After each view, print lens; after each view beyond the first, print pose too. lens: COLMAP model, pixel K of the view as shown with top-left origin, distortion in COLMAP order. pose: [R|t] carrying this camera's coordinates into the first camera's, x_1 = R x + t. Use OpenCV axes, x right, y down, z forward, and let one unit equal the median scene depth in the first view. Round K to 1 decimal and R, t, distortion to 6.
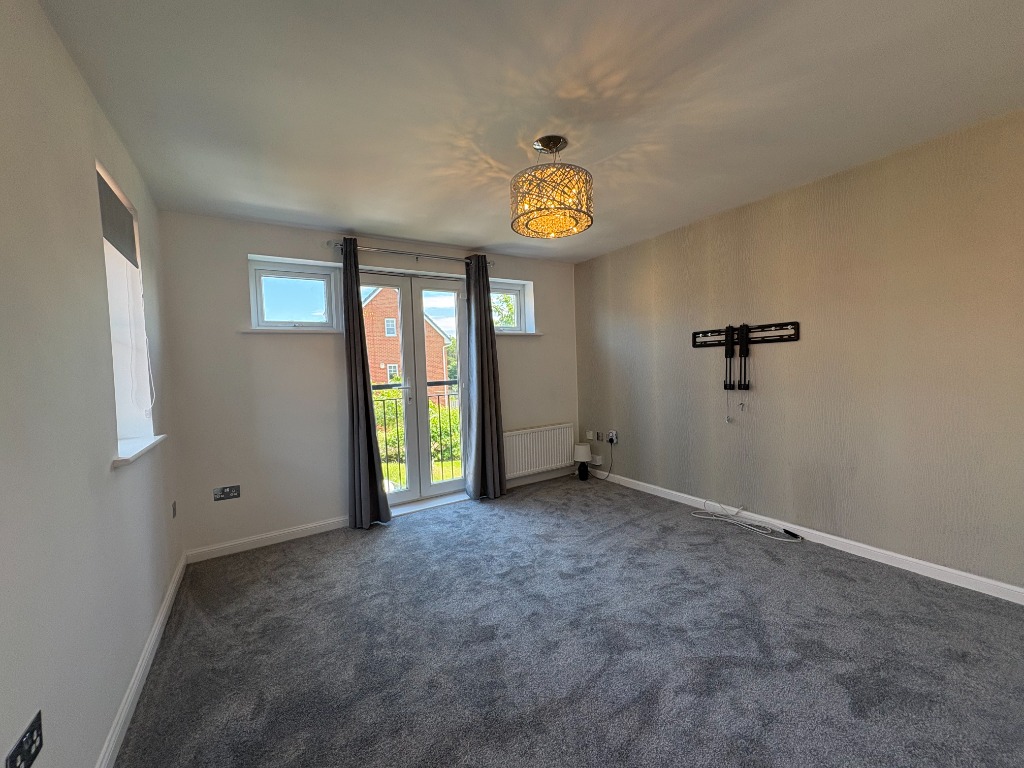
lens RADIAL K [[409.1, 0, 512.0], [0, 409.1, 384.0], [0, 0, 1]] dist [0.001346, 0.000091]
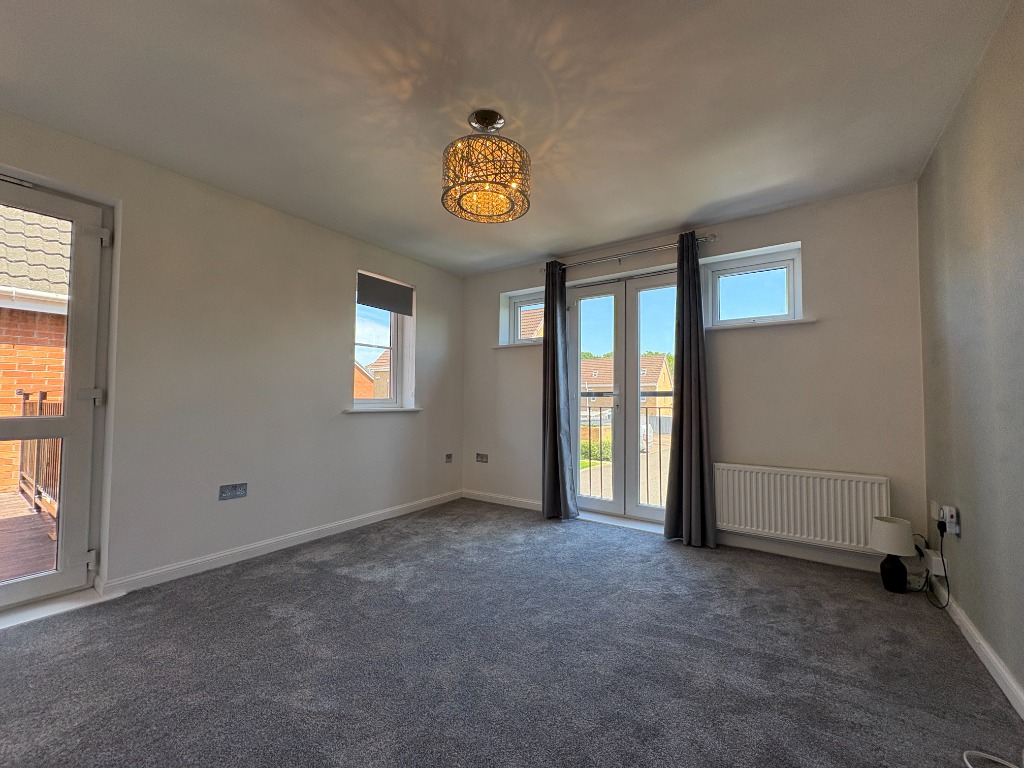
lens RADIAL K [[409.1, 0, 512.0], [0, 409.1, 384.0], [0, 0, 1]] dist [0.001346, 0.000091]
pose [[0.385279, 0.006630, -0.922776, 0.647521], [-0.061633, 0.997926, -0.018563, 0.019593], [0.920740, 0.064025, 0.384889, 0.478313]]
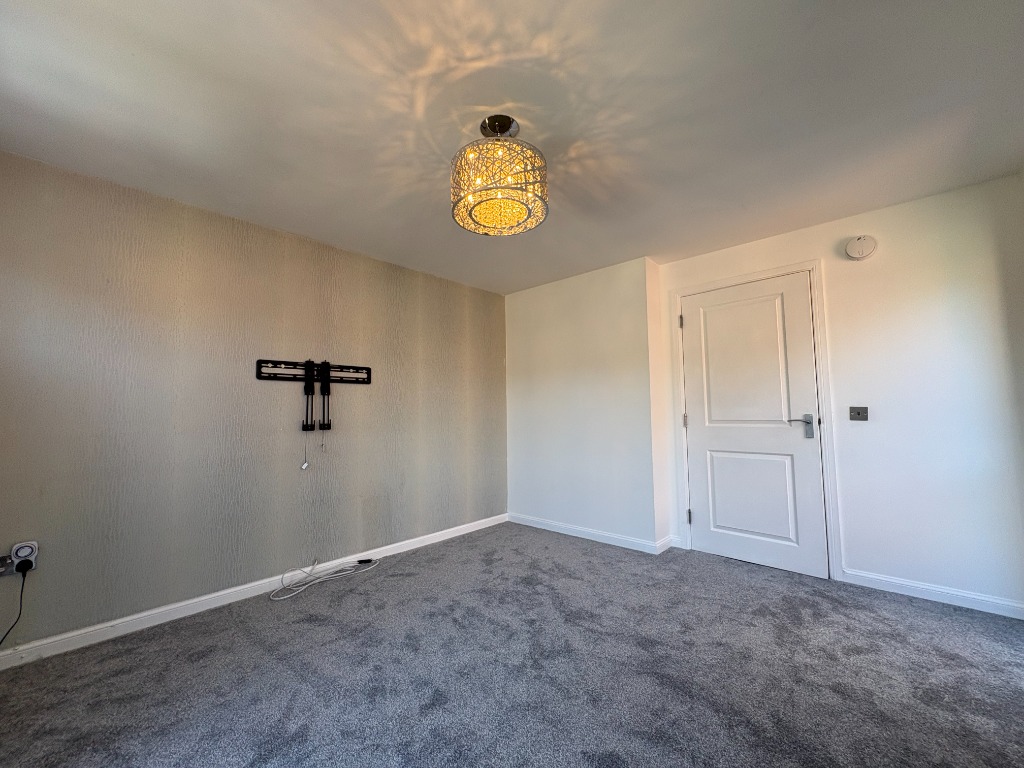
lens RADIAL K [[409.1, 0, 512.0], [0, 409.1, 384.0], [0, 0, 1]] dist [0.001346, 0.000091]
pose [[-0.258861, 0.109744, 0.959660, -0.453266], [0.067813, 0.993138, -0.095280, 0.027915], [-0.963531, 0.040413, -0.264527, 0.804220]]
